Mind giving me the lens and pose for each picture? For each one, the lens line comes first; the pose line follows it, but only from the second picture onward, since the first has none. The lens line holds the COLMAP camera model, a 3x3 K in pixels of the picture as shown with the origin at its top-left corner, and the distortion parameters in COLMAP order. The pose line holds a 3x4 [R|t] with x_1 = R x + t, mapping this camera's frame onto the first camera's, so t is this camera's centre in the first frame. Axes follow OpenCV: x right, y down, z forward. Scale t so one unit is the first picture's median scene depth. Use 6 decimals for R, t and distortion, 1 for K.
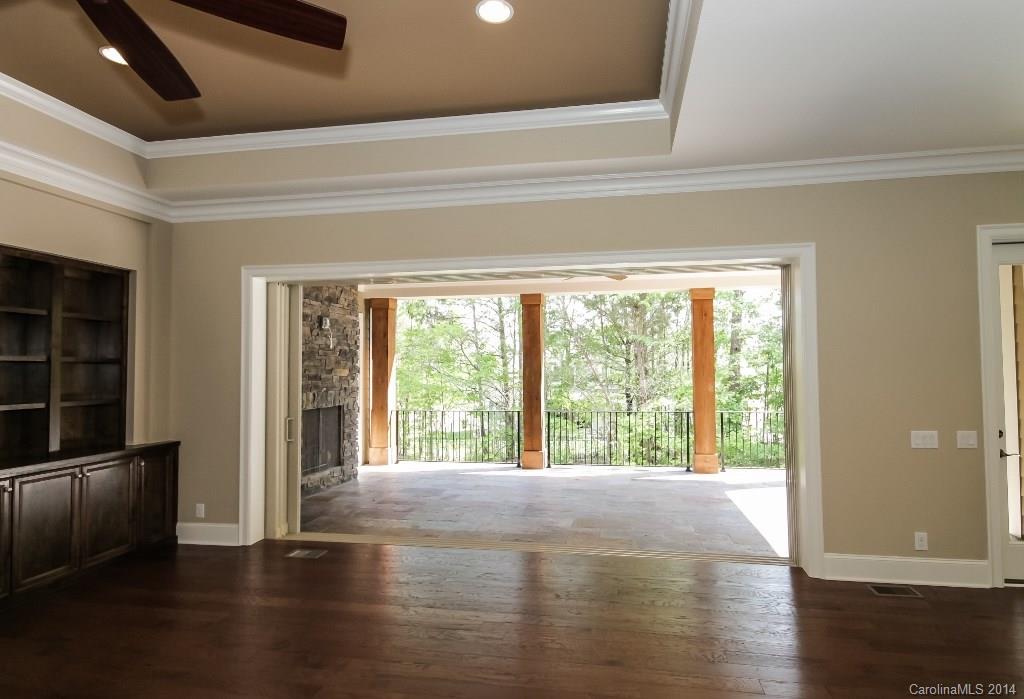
lens RADIAL K [[496.8, 0, 513.8], [0, 496.8, 351.9], [0, 0, 1]] dist [0.003557, 0.000589]
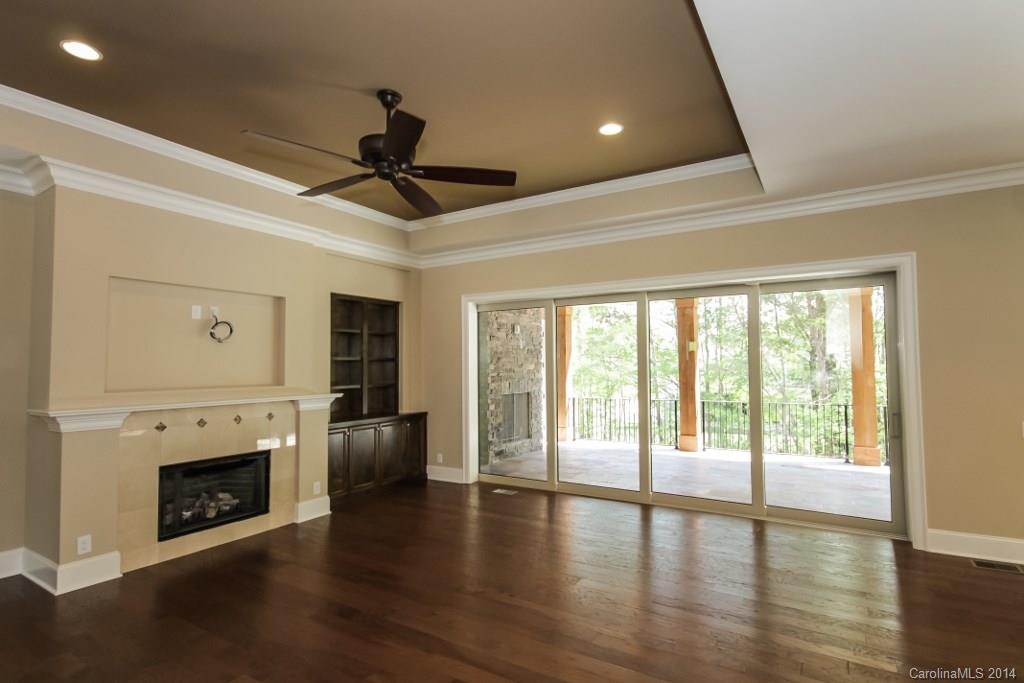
lens RADIAL K [[500.6, 0, 511.9], [0, 500.6, 343.6], [0, 0, 1]] dist [-0.003512, -0.000130]
pose [[0.924652, -0.017322, -0.380420, 0.155967], [0.016032, 0.999850, -0.006559, -0.015658], [0.380477, -0.000034, 0.924791, -0.320827]]
